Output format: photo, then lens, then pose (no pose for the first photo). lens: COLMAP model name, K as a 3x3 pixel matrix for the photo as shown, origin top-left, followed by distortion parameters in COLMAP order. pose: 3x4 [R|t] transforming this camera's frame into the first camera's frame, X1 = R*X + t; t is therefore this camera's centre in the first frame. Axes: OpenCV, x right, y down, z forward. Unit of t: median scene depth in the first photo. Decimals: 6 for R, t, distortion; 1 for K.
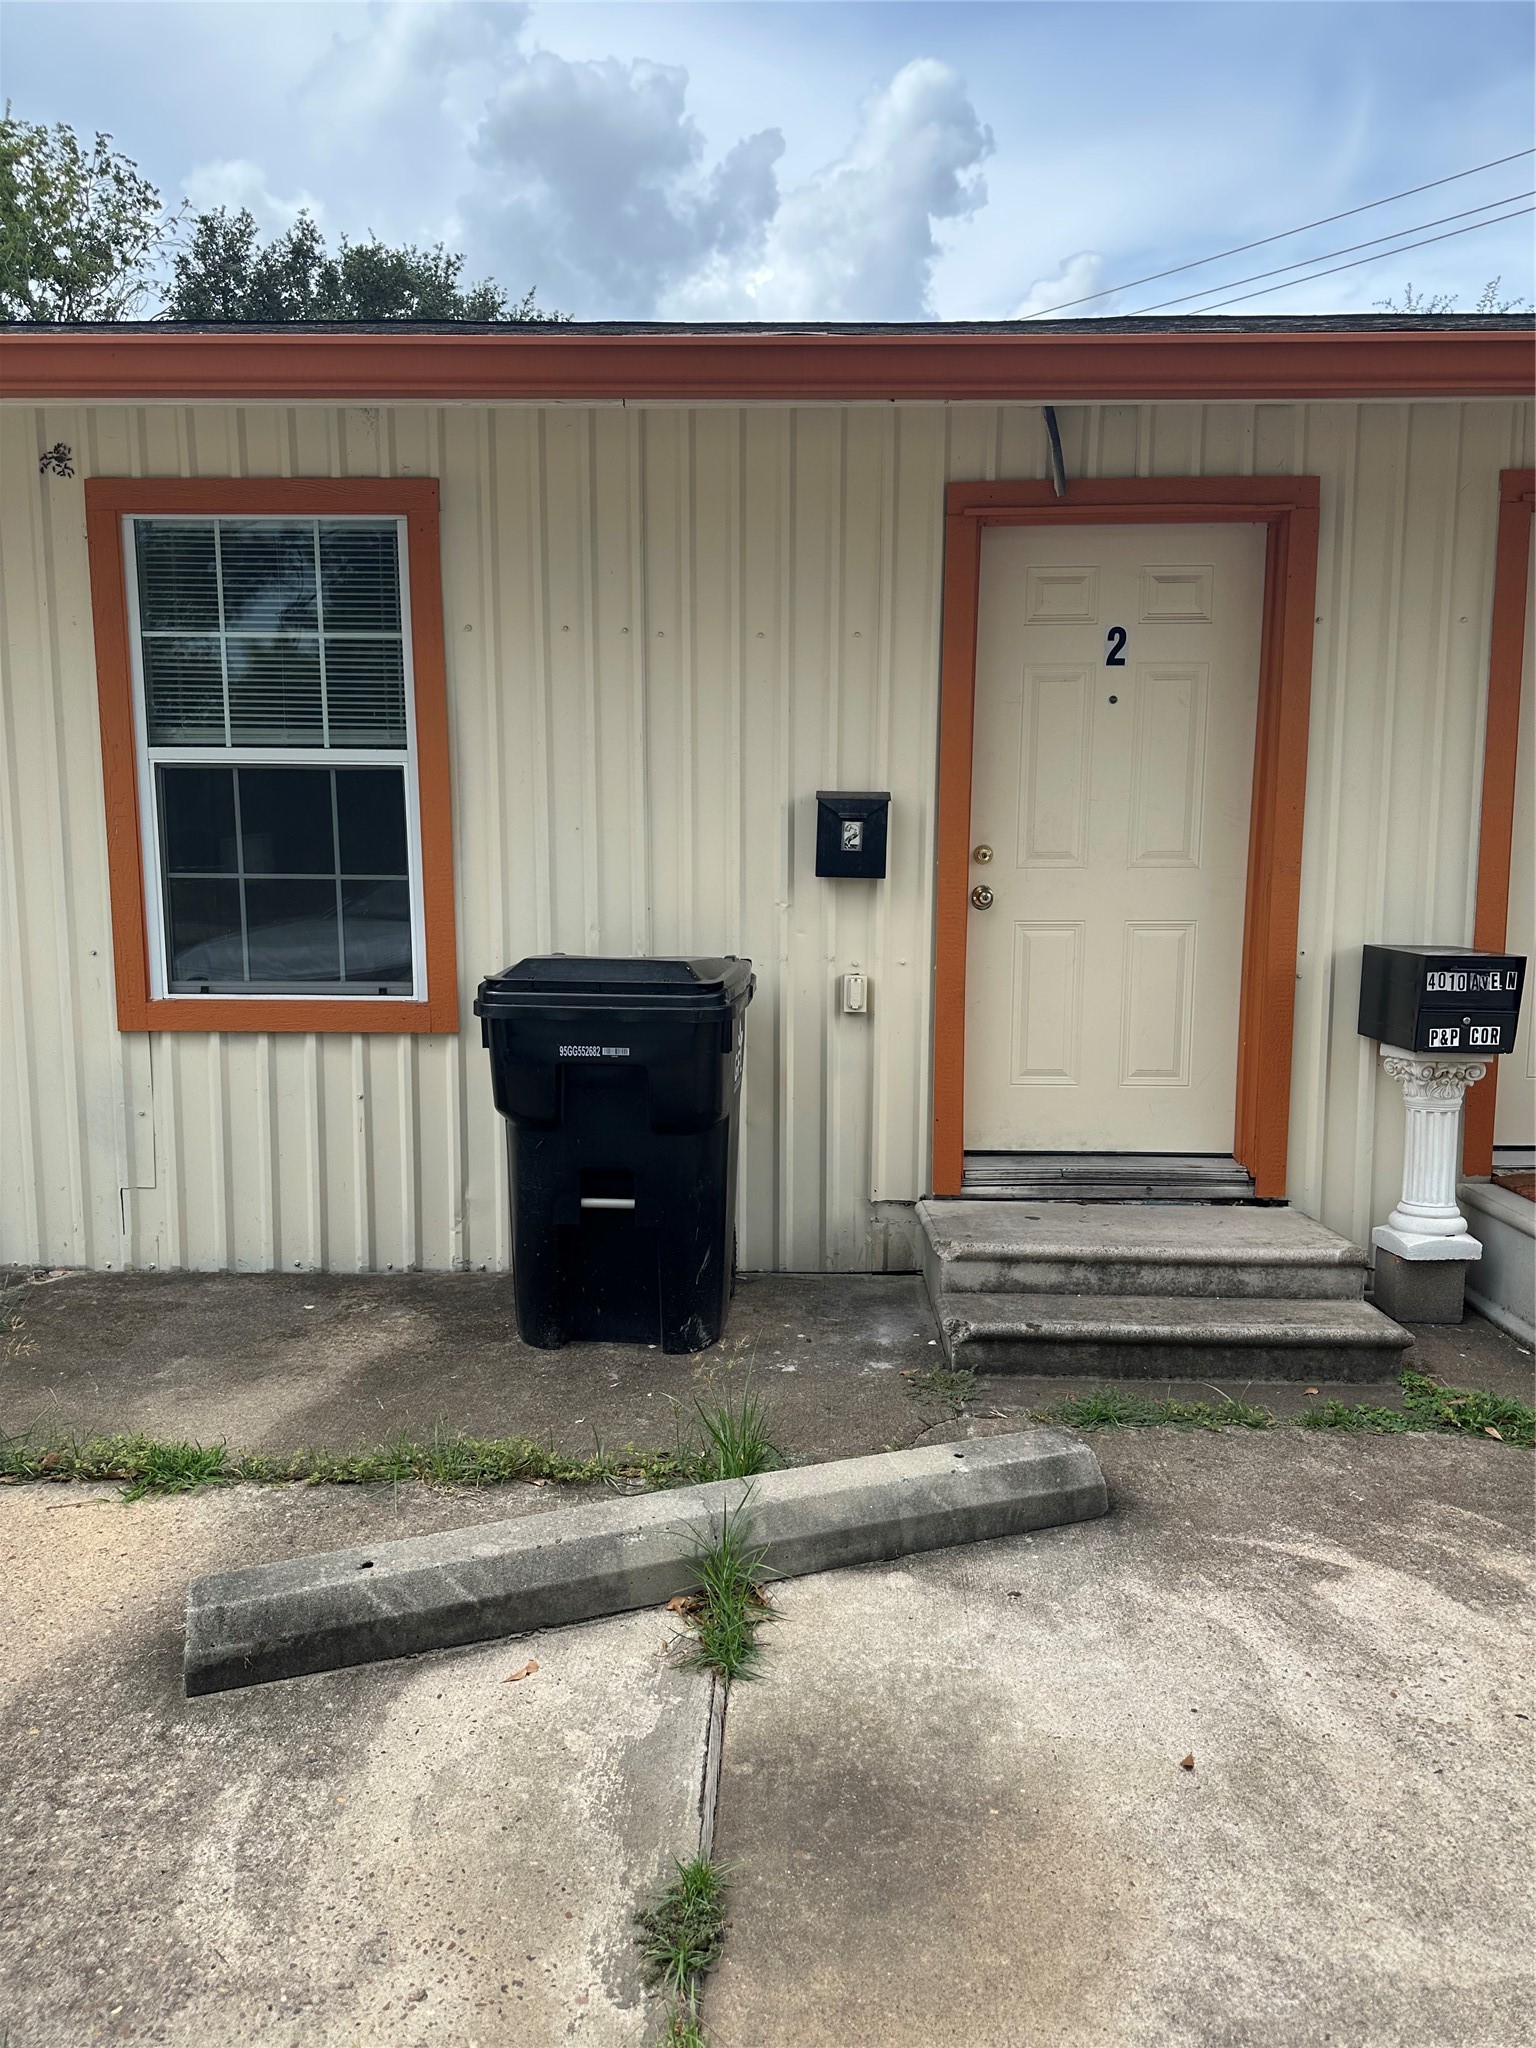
lens RADIAL K [[1449.8, 0, 767.1], [0, 1449.8, 1021.0], [0, 0, 1]] dist [0.044067, -0.020237]
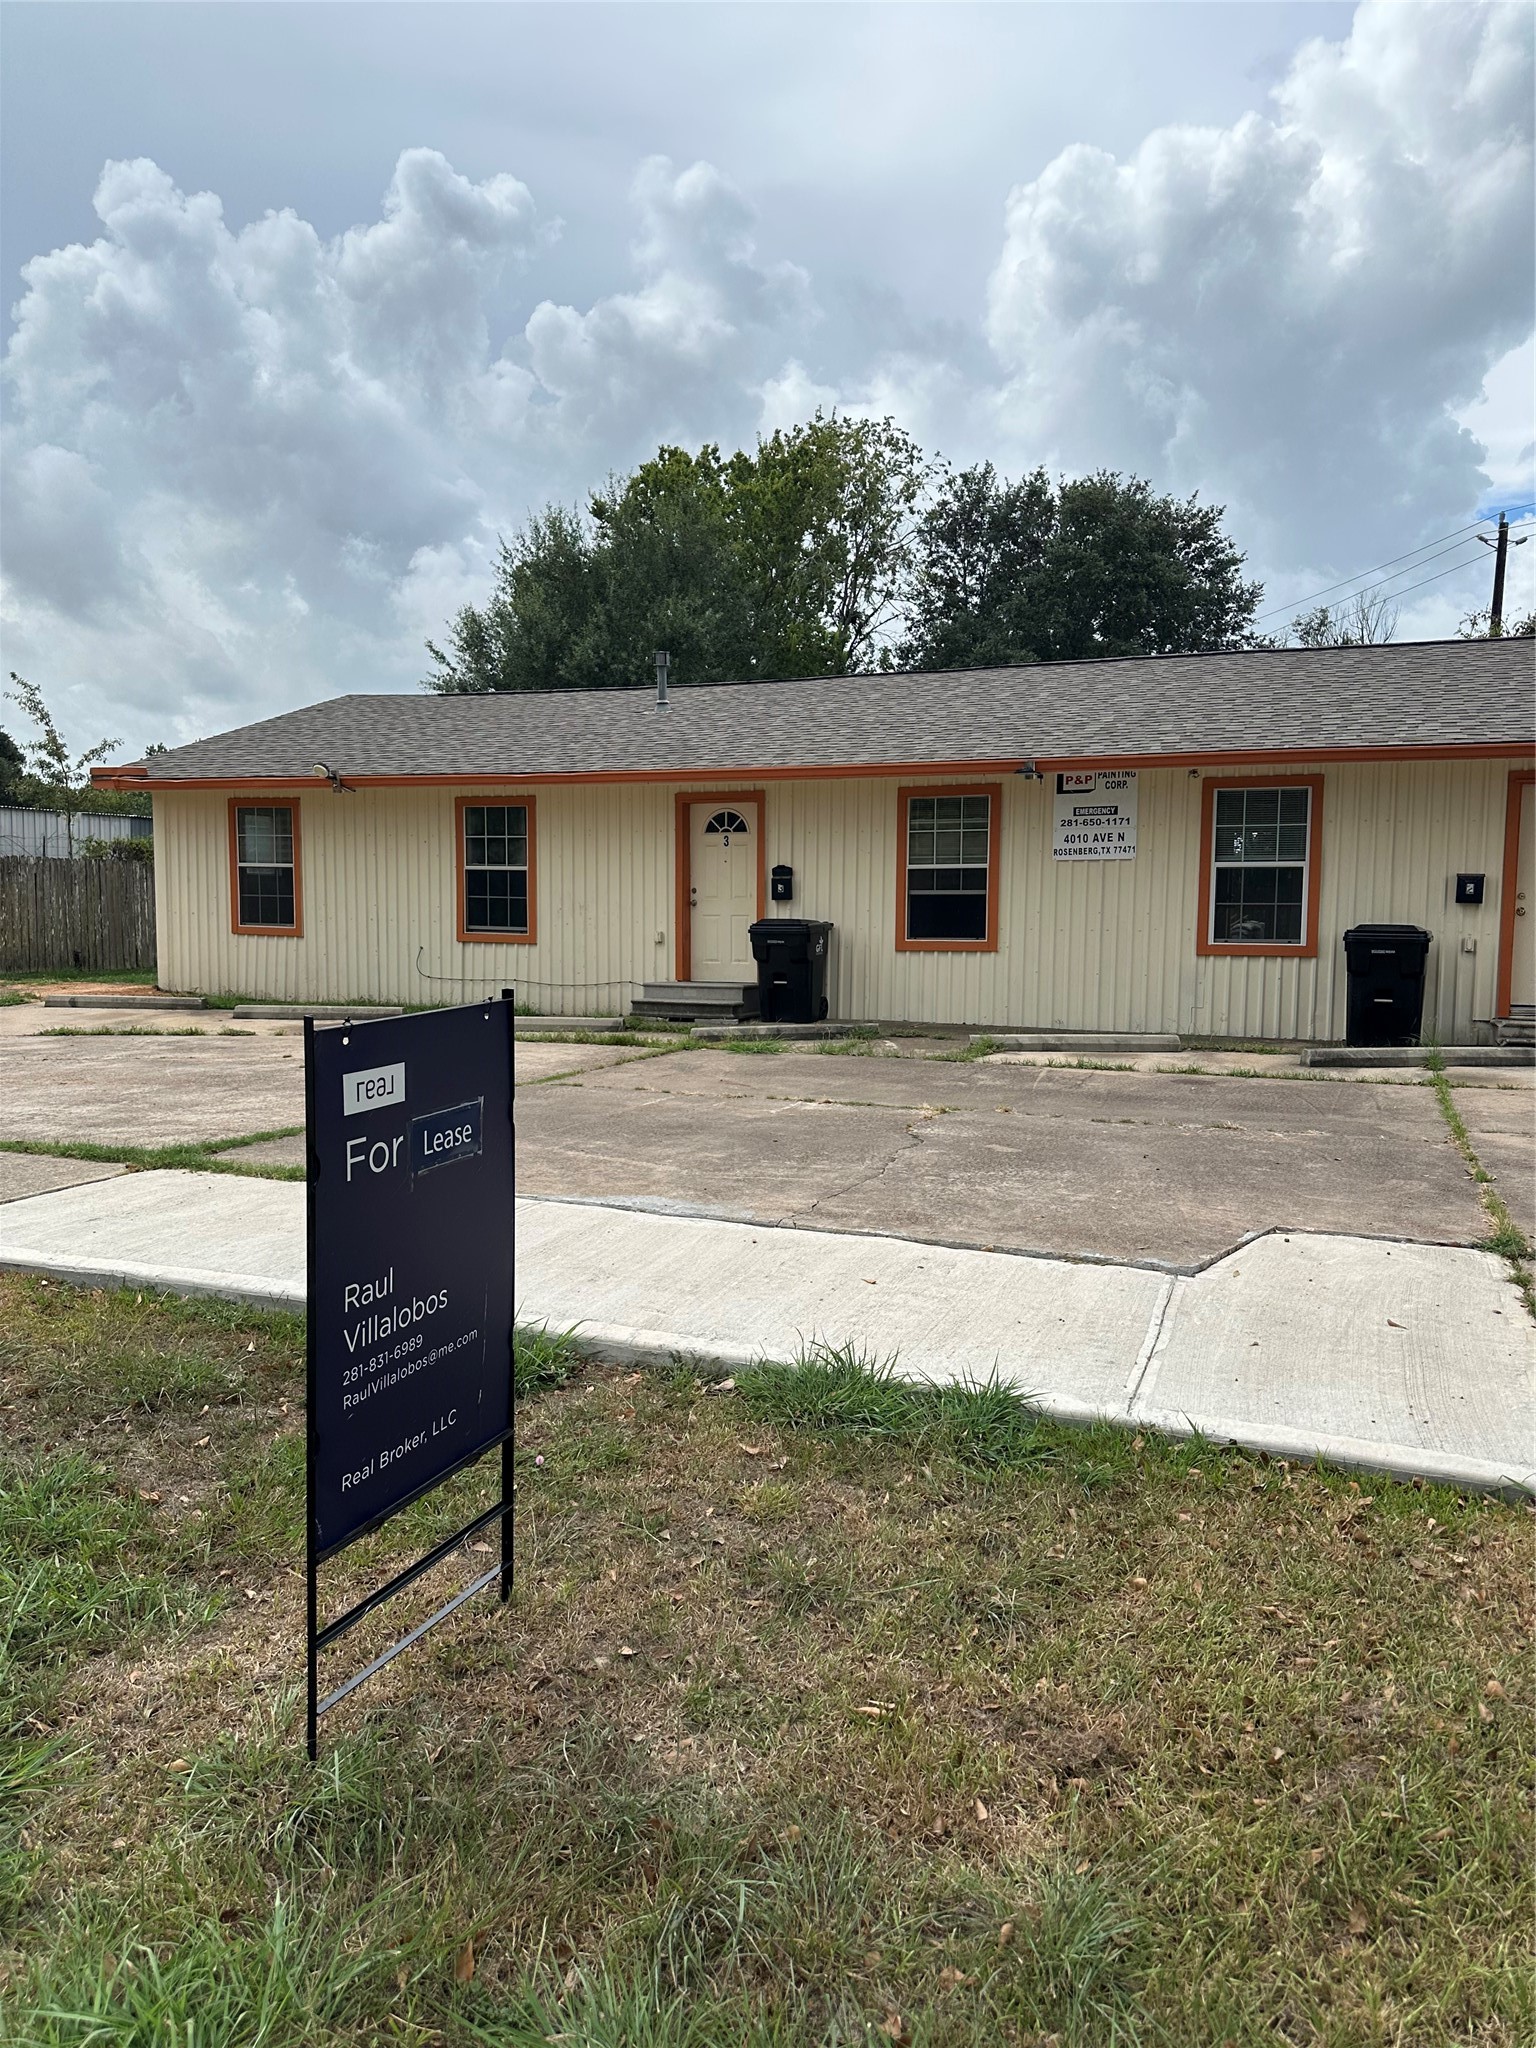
lens RADIAL K [[1449.8, 0, 770.5], [0, 1449.8, 1029.5], [0, 0, 1]] dist [0.044067, -0.020237]
pose [[0.933470, 0.033962, -0.357043, -0.185557], [-0.049536, 0.998174, -0.034562, 0.310992], [0.355217, 0.049949, 0.933448, -2.132918]]
